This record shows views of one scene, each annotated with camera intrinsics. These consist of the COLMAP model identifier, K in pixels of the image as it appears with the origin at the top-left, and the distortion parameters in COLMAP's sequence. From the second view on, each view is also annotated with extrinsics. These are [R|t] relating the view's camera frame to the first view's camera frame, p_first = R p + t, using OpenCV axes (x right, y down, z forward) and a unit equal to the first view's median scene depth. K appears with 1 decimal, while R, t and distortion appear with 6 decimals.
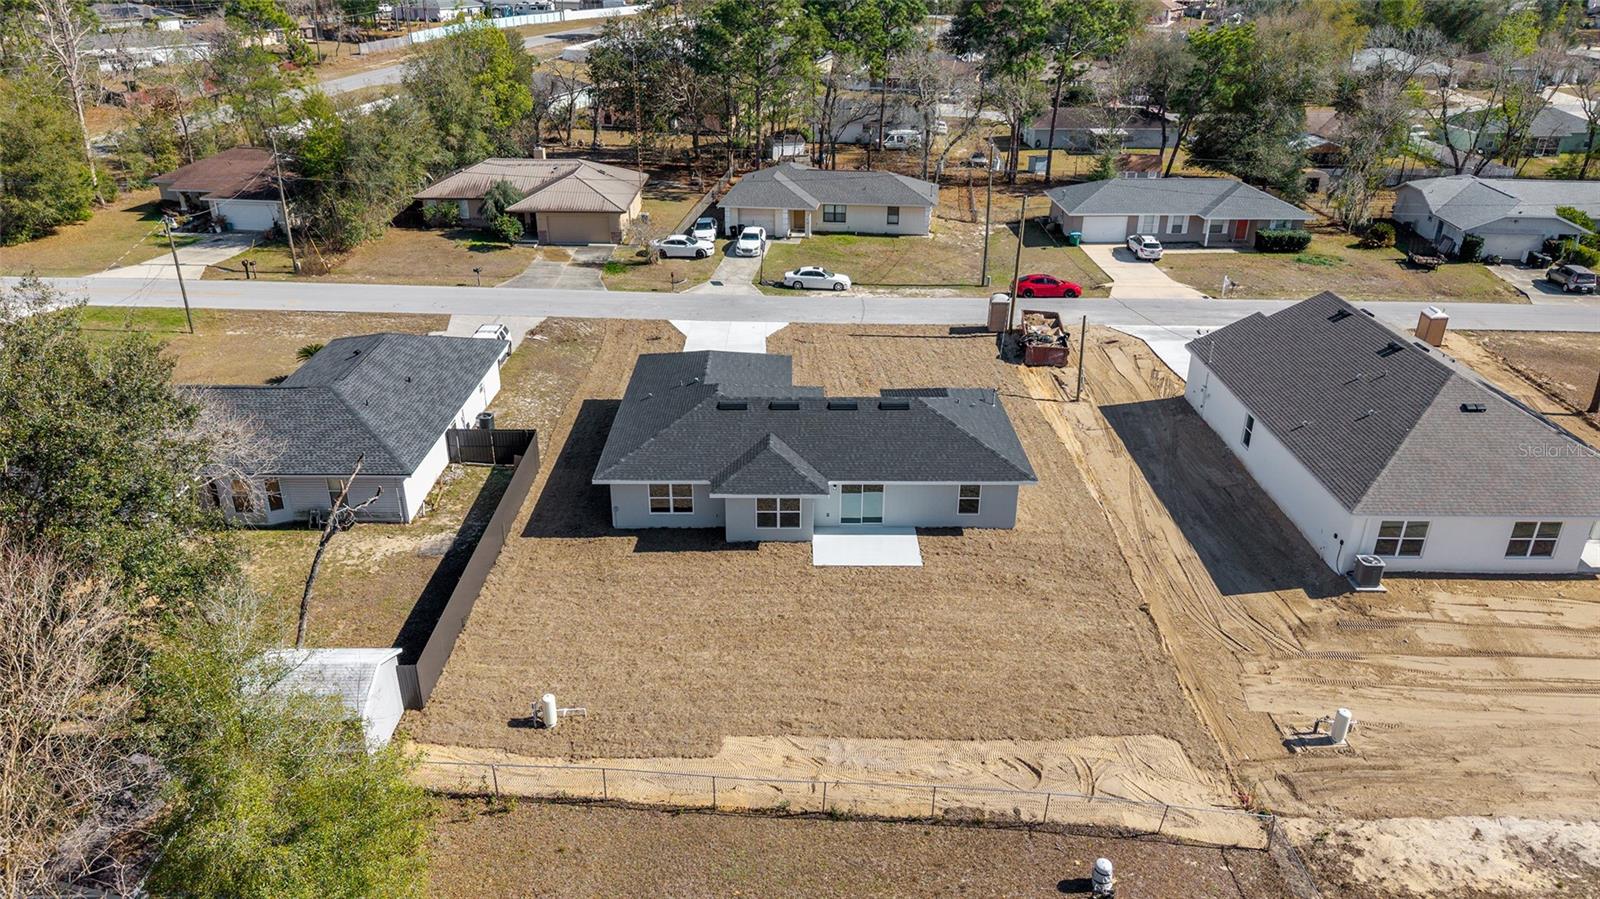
lens RADIAL K [[1056.0, 0, 802.0], [0, 1056.0, 496.7], [0, 0, 1]] dist [0.072474, -0.108436]
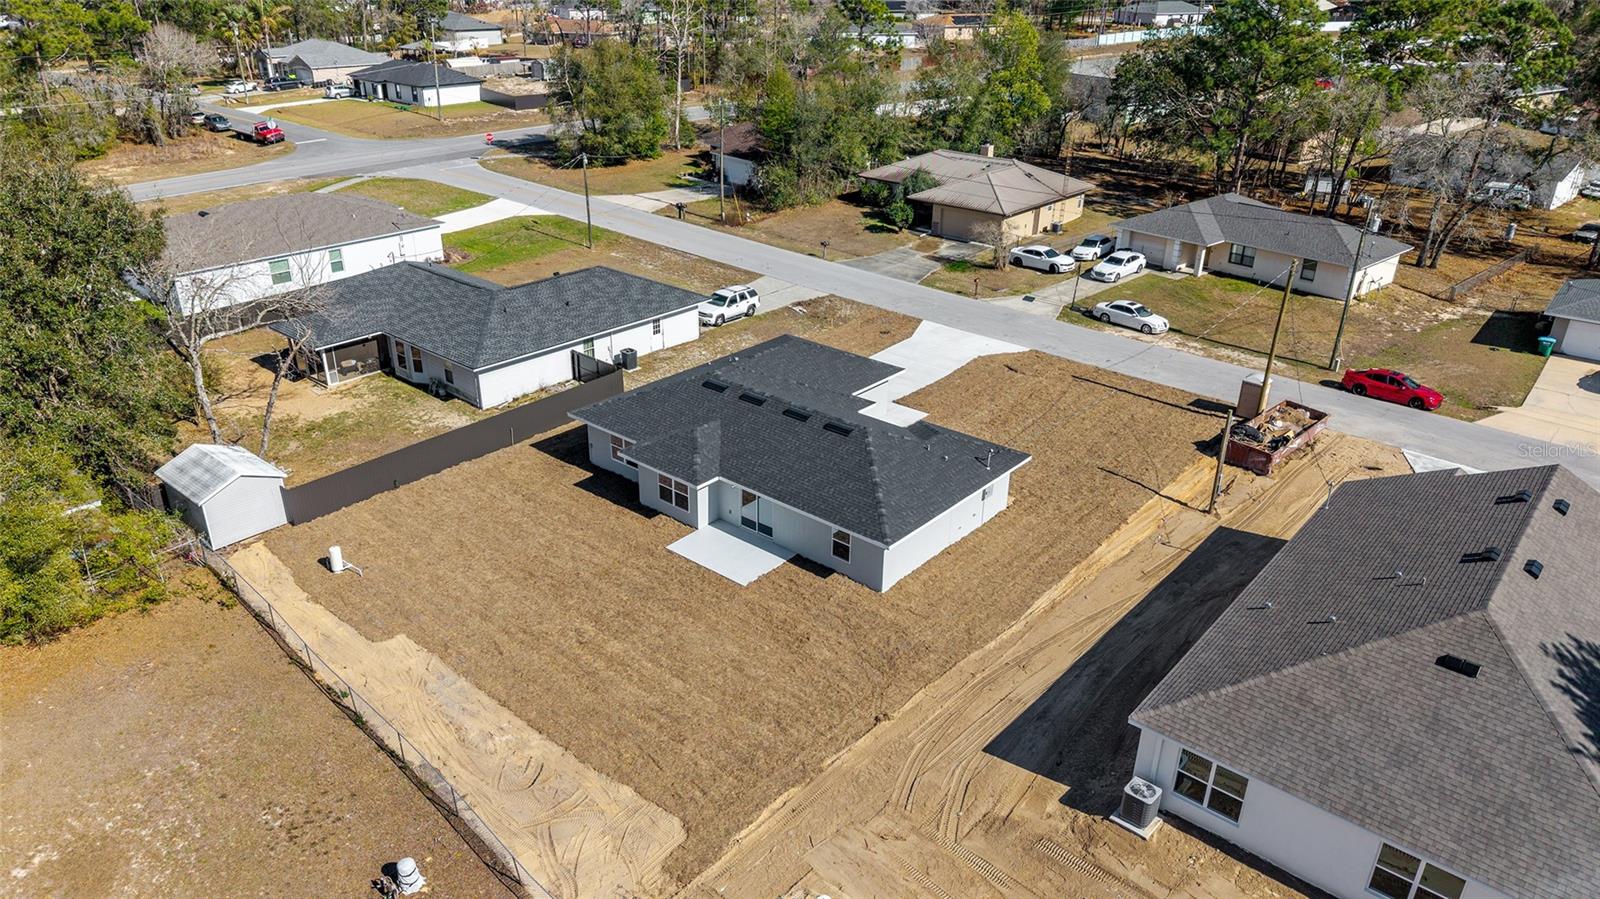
lens RADIAL K [[1058.7, 0, 800.0], [0, 1058.7, 449.5], [0, 0, 1]] dist [0.037590, -0.065790]
pose [[0.757459, 0.283330, -0.588200, 0.413524], [-0.308160, 0.949410, 0.060486, -0.075922], [0.575581, 0.135444, 0.806450, 0.146952]]
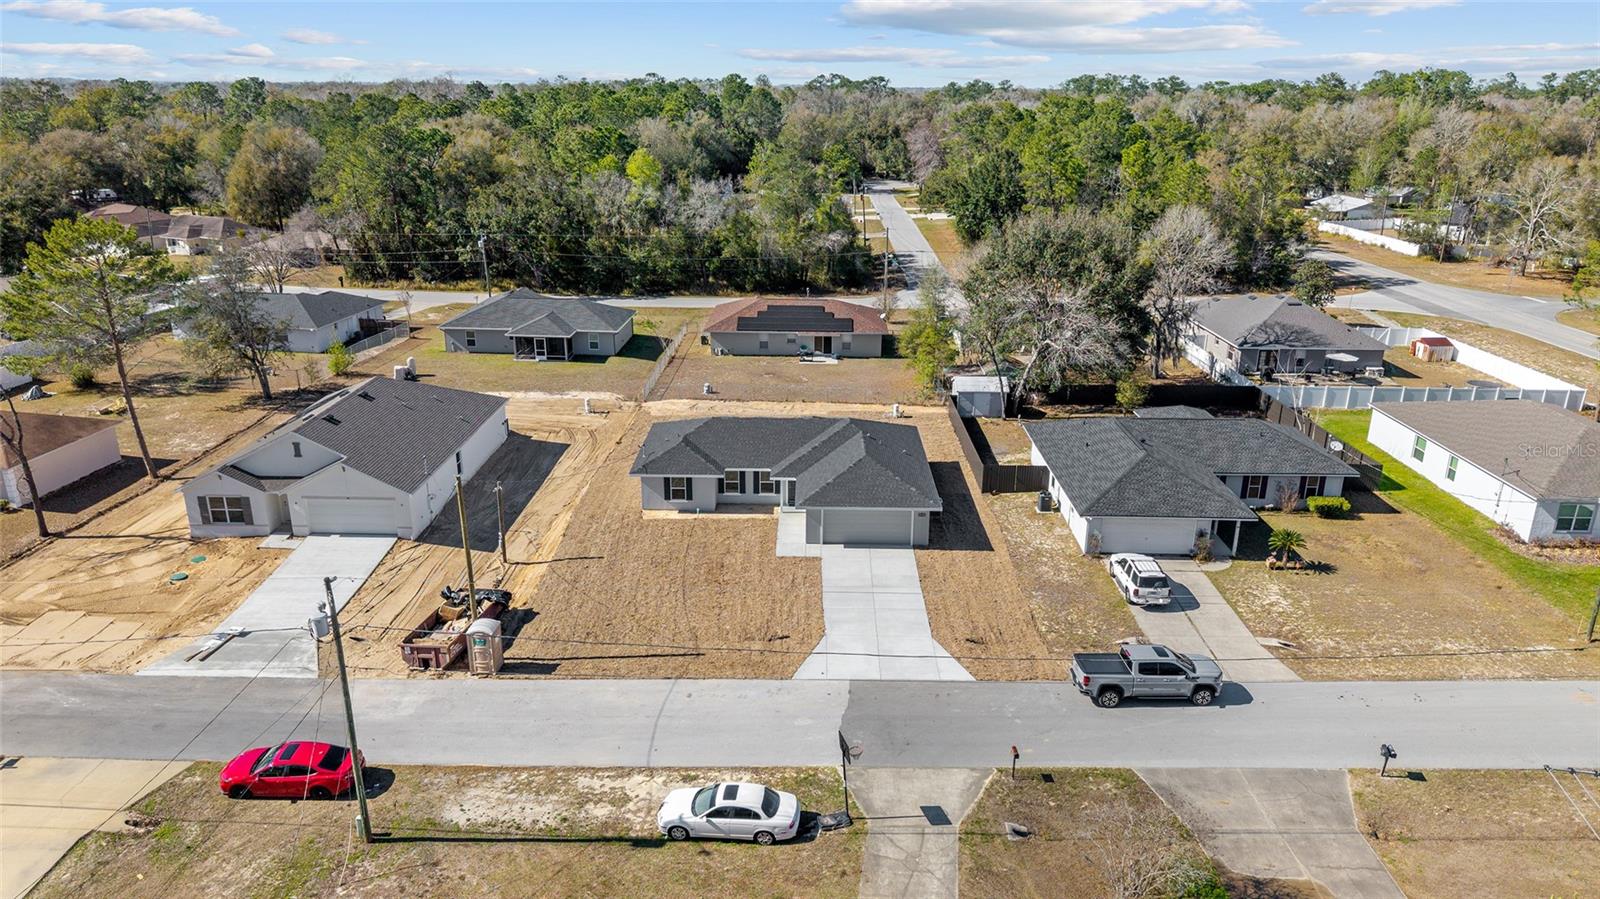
lens RADIAL K [[1090.0, 0, 800.0], [0, 1090.0, 449.5], [0, 0, 1]] dist [0.044459, -0.069196]
pose [[-0.999660, -0.020665, 0.015919, -0.024874], [-0.003142, 0.701197, 0.712961, -0.764097], [-0.025896, 0.712668, -0.701023, 1.398716]]
